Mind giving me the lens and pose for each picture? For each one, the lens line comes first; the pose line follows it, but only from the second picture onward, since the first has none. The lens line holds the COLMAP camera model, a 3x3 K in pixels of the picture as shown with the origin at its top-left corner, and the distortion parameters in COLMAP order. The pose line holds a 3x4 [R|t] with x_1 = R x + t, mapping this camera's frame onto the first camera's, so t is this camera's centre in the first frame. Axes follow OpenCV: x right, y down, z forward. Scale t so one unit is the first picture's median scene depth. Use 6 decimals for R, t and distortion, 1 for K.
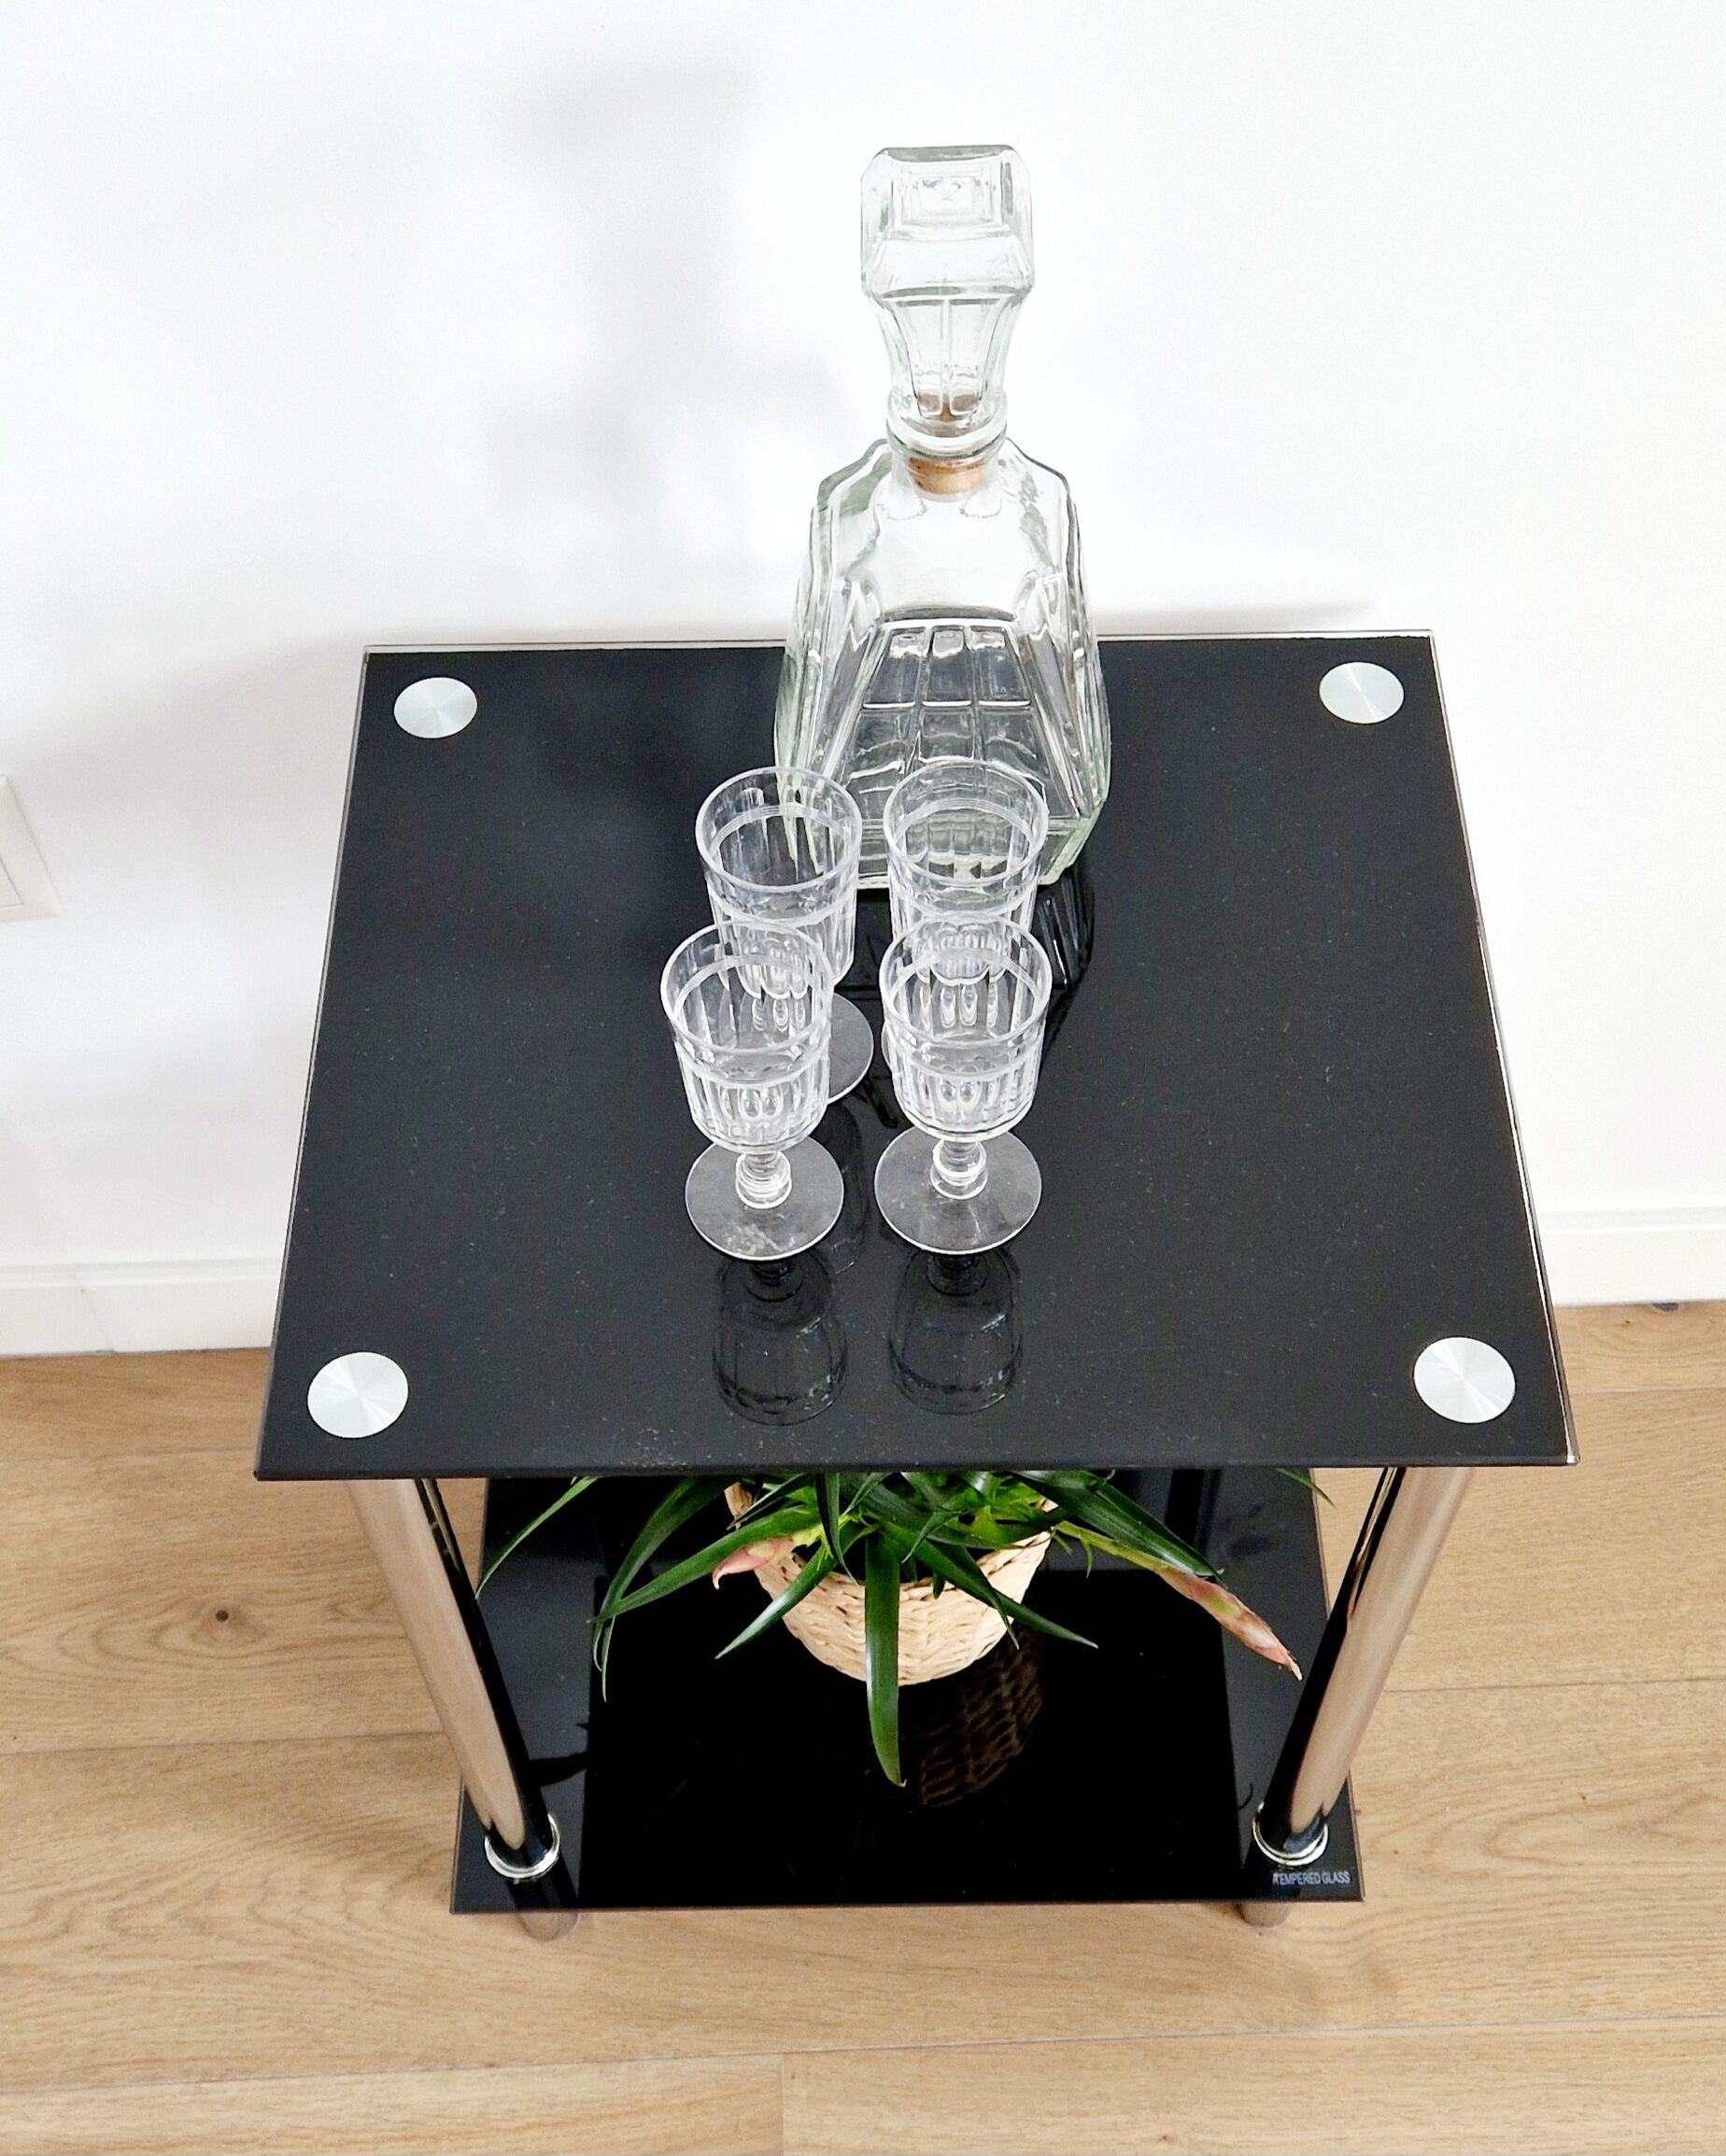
lens RADIAL K [[2498.8, 0, 868.1], [0, 2498.8, 1274.8], [0, 0, 1]] dist [0.060234, 0.000000]
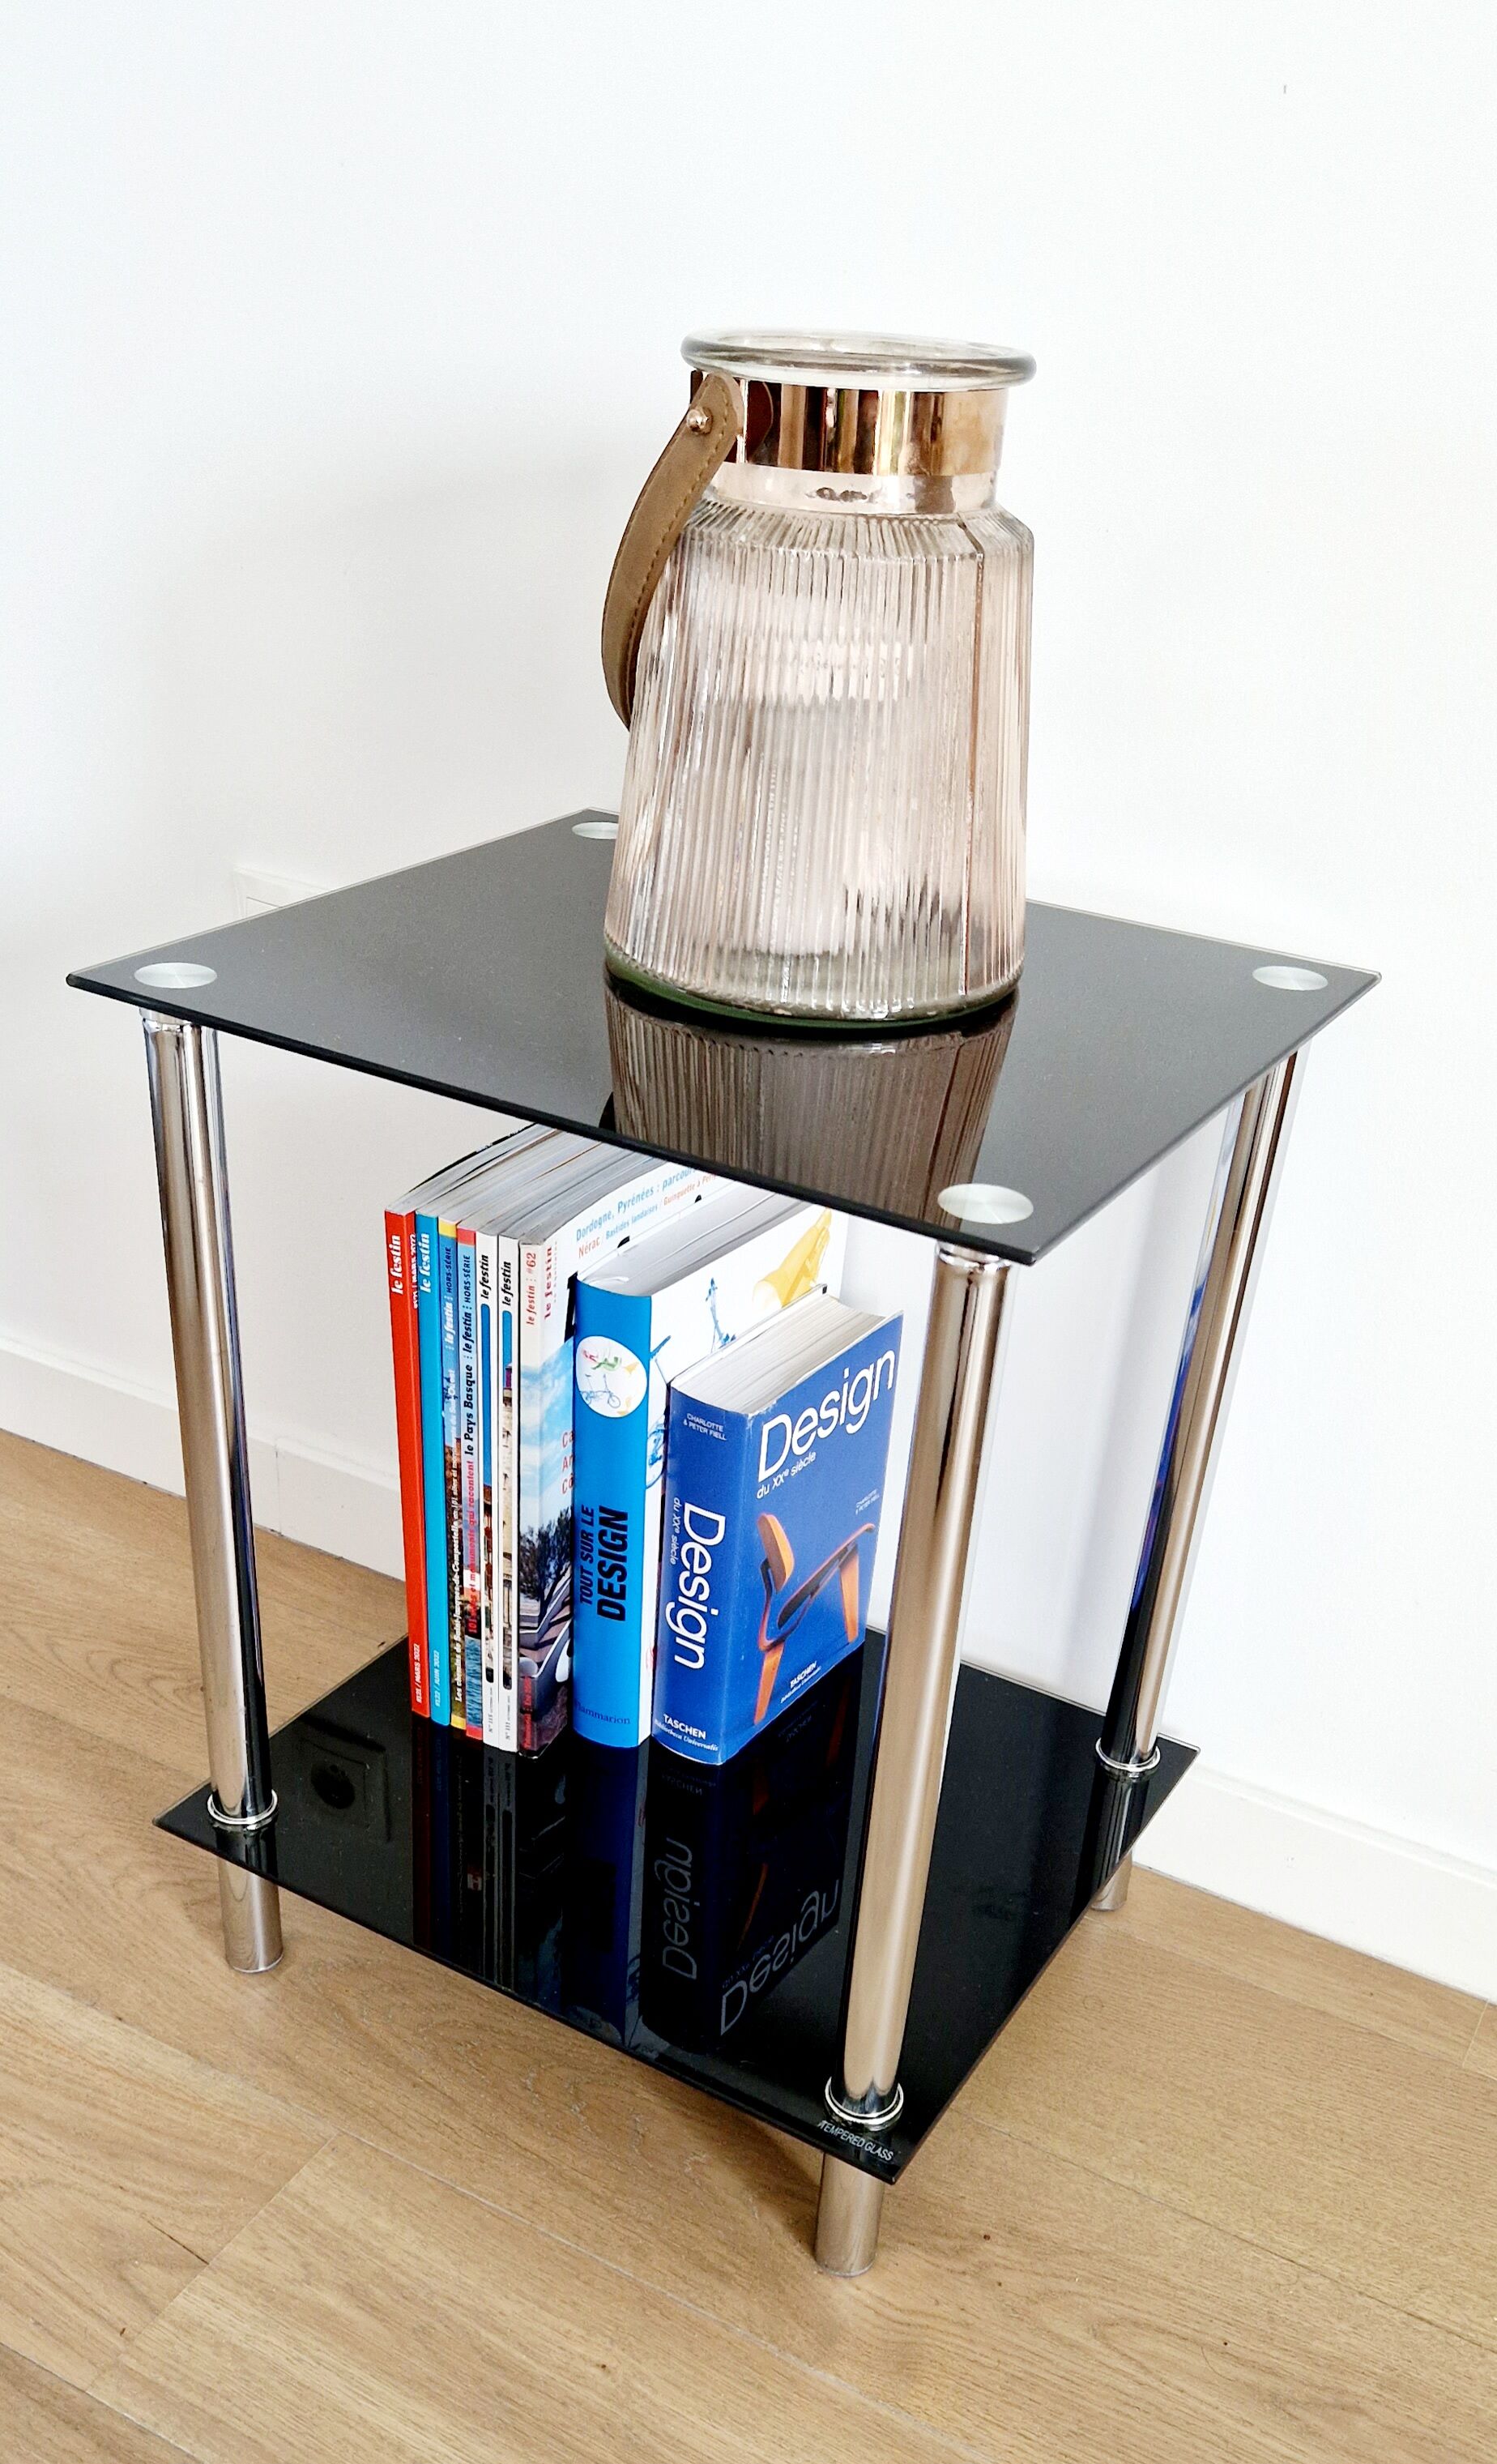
lens RADIAL K [[2188.9, 0, 729.4], [0, 2188.9, 1564.7], [0, 0, 1]] dist [0.048909, -0.015405]
pose [[0.849689, 0.333372, -0.408524, 0.373035], [-0.478046, 0.813960, -0.330063, 0.334320], [0.222488, 0.475744, 0.850980, 0.177655]]
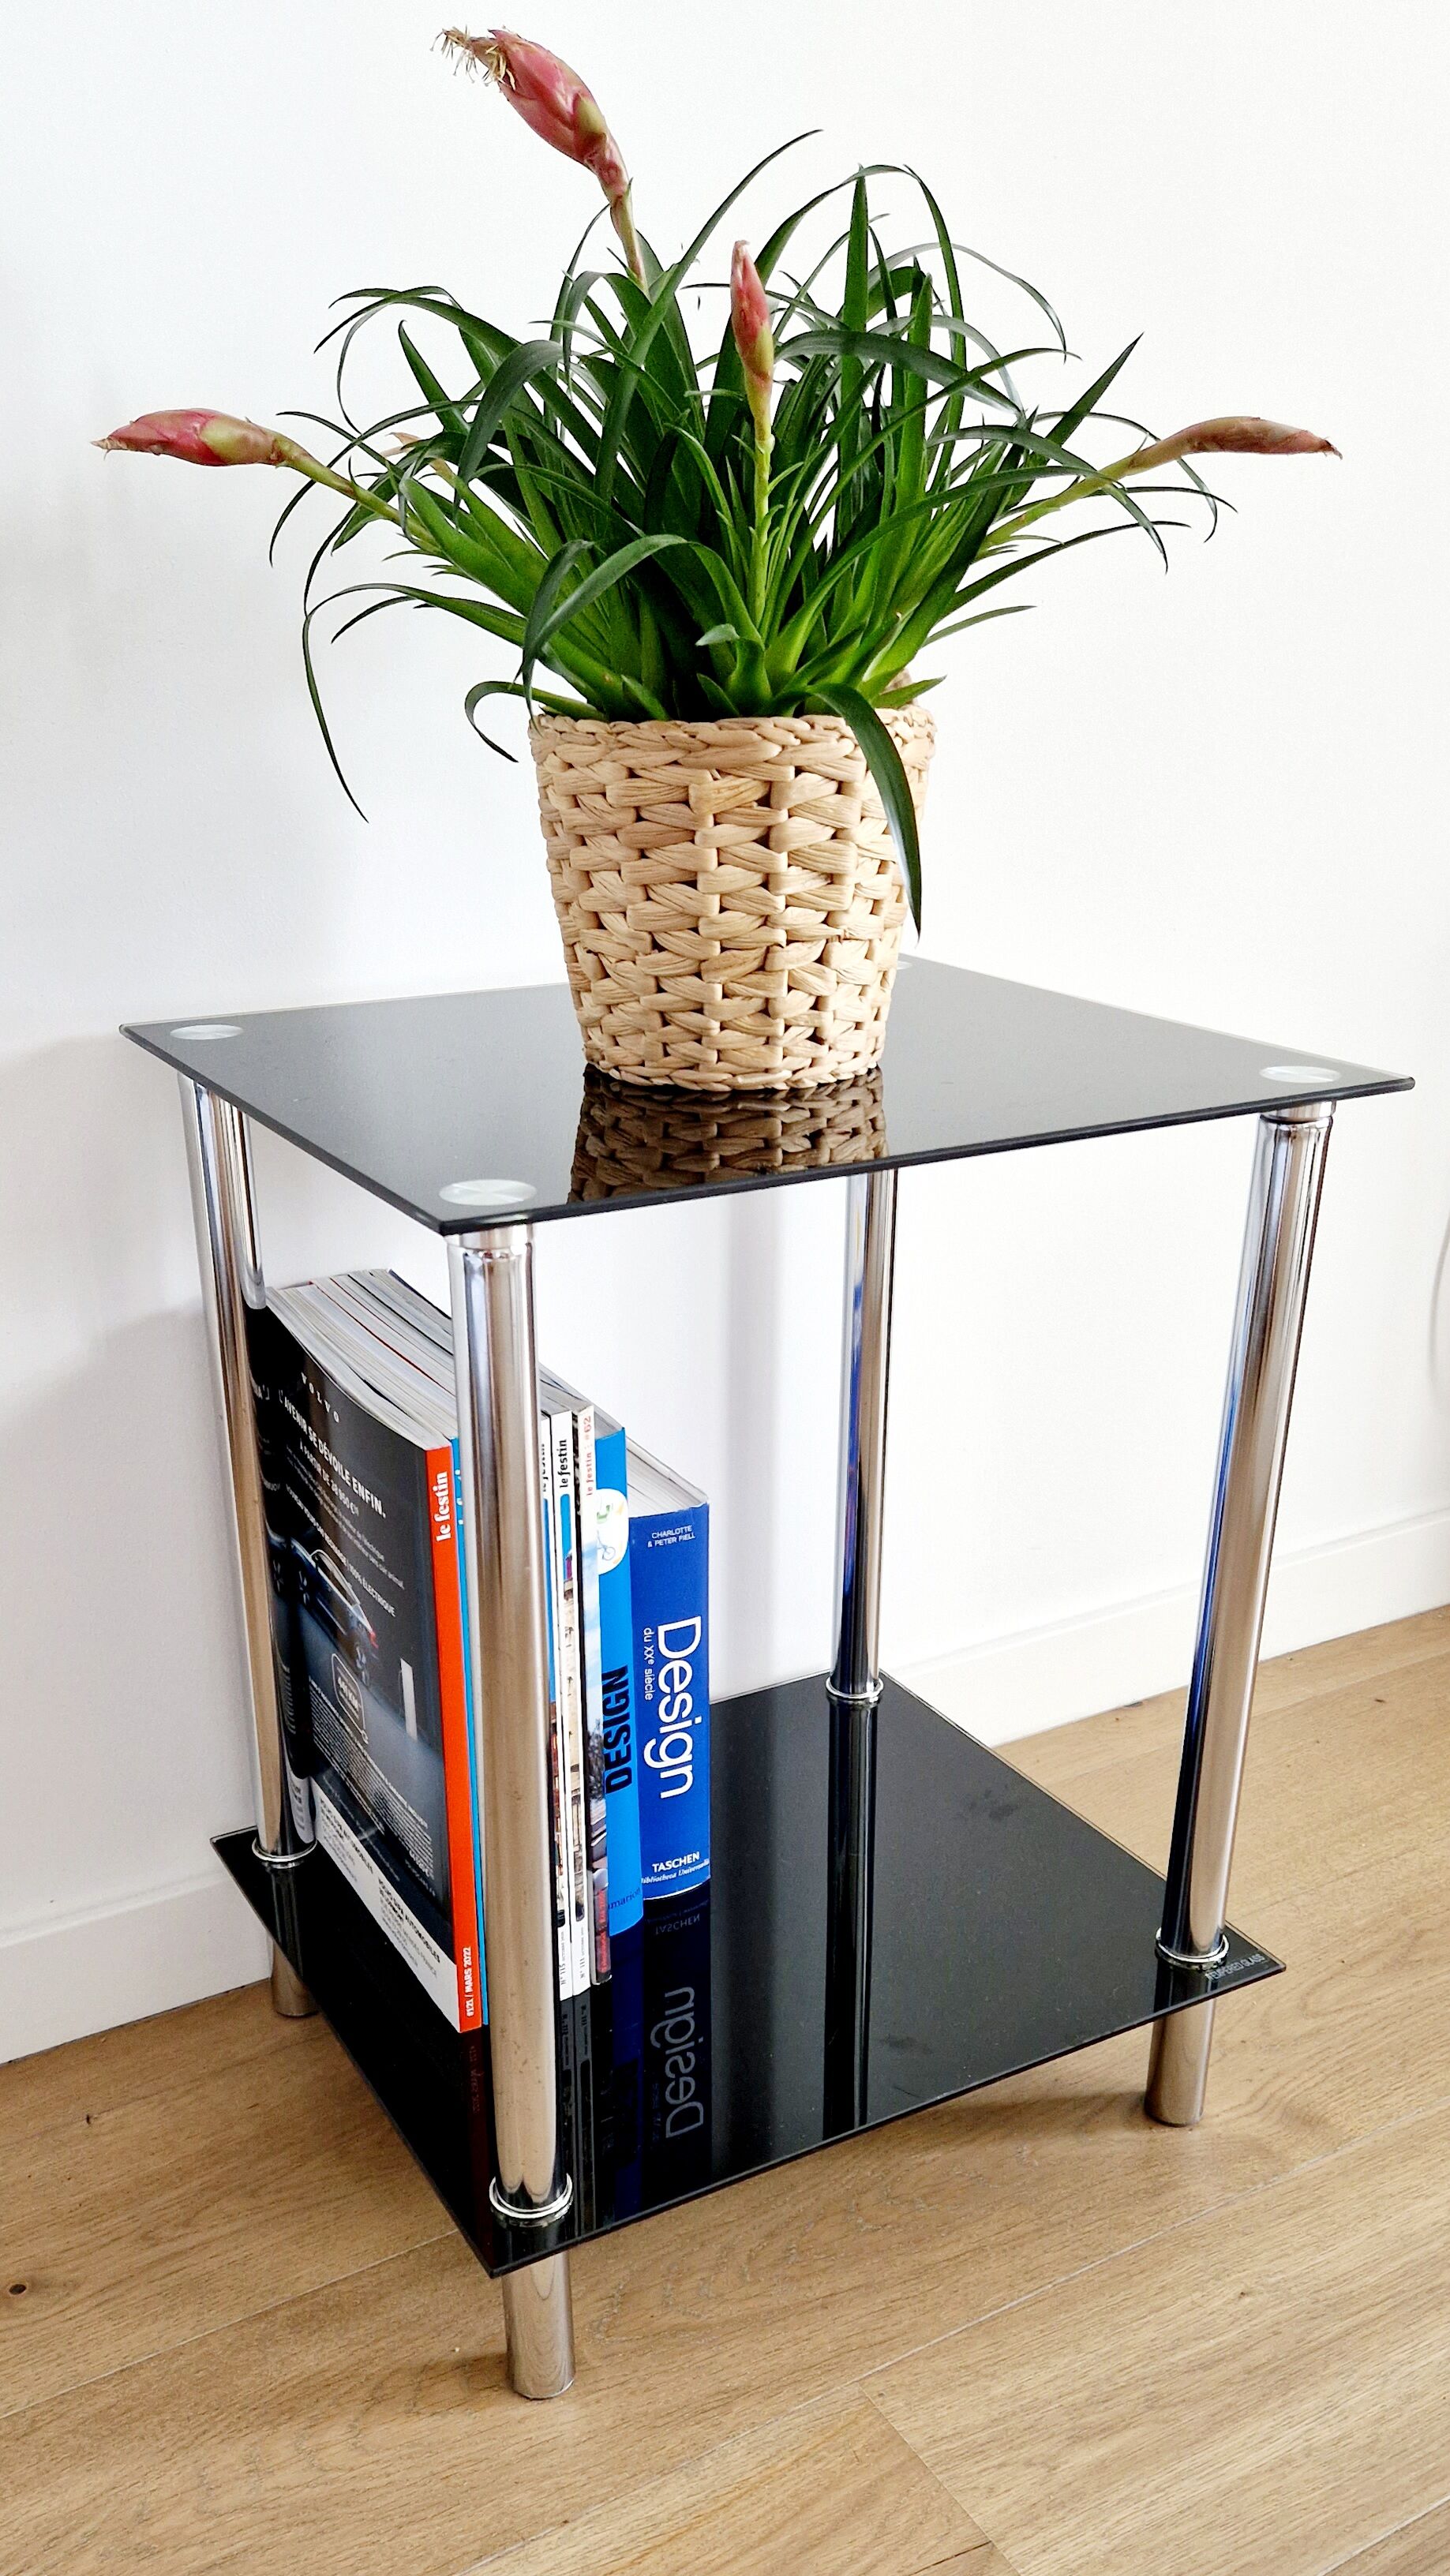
lens RADIAL K [[2115.0, 0, 680.4], [0, 2115.0, 1558.2], [0, 0, 1]] dist [0.046246, -0.013953]
pose [[0.880934, -0.191774, 0.432640, -0.352650], [0.397373, 0.796238, -0.456180, 0.388905], [-0.257001, 0.573784, 0.777639, 0.254506]]
